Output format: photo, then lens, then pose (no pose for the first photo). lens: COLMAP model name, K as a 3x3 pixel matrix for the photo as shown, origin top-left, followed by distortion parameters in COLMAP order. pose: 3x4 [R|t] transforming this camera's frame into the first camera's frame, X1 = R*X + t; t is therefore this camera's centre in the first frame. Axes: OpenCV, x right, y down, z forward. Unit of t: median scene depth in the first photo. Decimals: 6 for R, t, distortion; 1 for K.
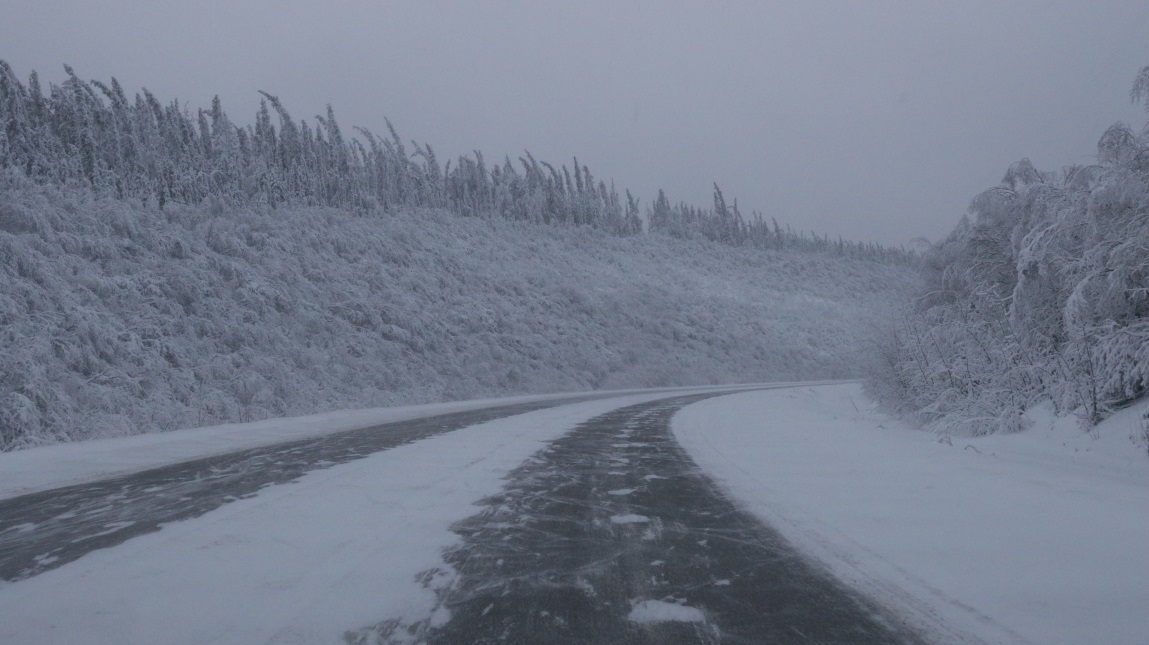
lens RADIAL K [[1362.1, 0, 574.5], [0, 1362.1, 322.5], [0, 0, 1]] dist [-0.127701, 0.009592]
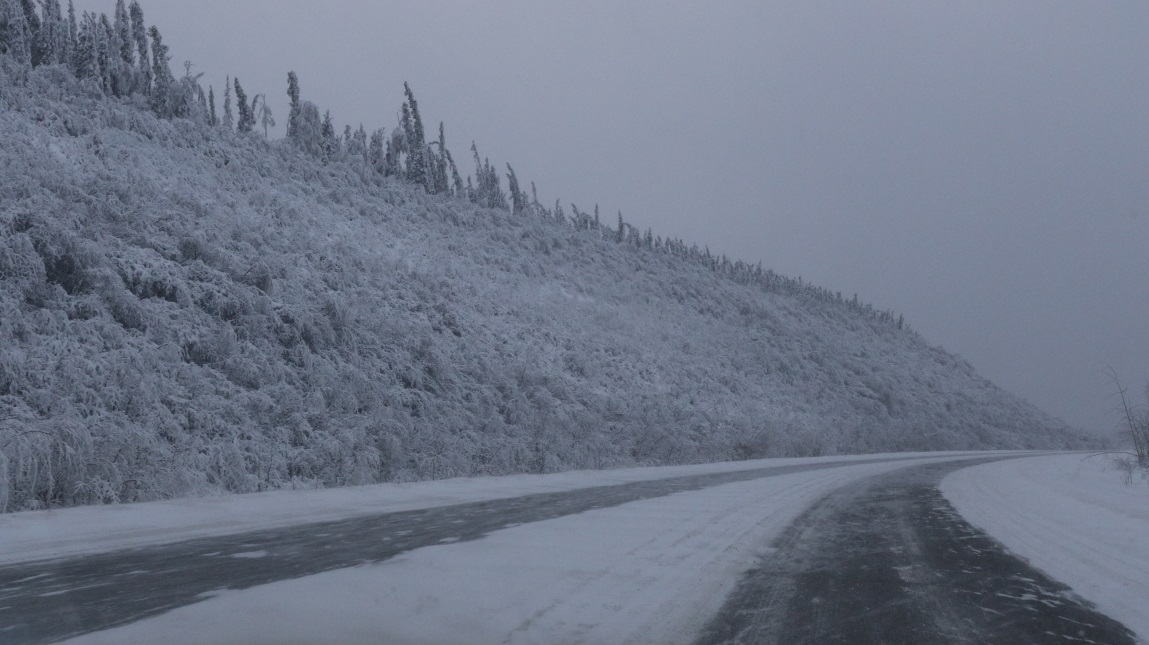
lens RADIAL K [[1362.1, 0, 574.5], [0, 1362.1, 322.5], [0, 0, 1]] dist [-0.127701, 0.009592]
pose [[0.981933, 0.049379, 0.182672, 0.118382], [-0.040975, 0.997933, -0.049497, 0.026901], [-0.184739, 0.041118, 0.981927, 0.713543]]
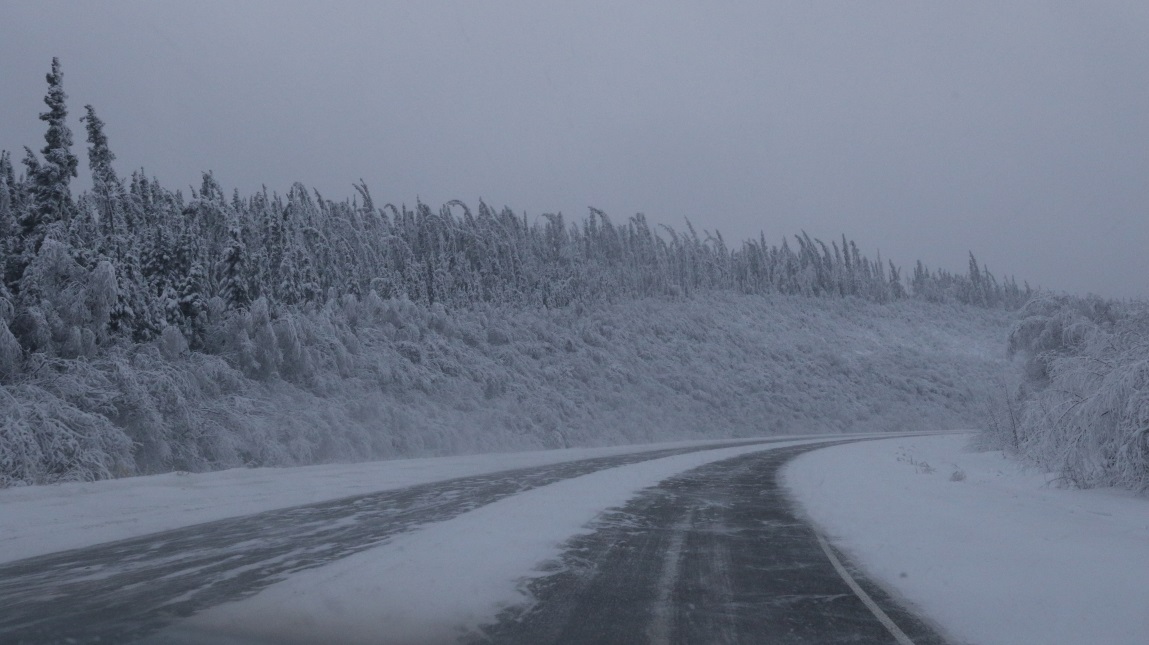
lens RADIAL K [[1362.1, 0, 574.5], [0, 1362.1, 322.5], [0, 0, 1]] dist [-0.127701, 0.009592]
pose [[0.978128, -0.008206, -0.207840, 0.022970], [0.001320, 0.999446, -0.033248, -0.011259], [0.207998, 0.032247, 0.977598, -0.255281]]
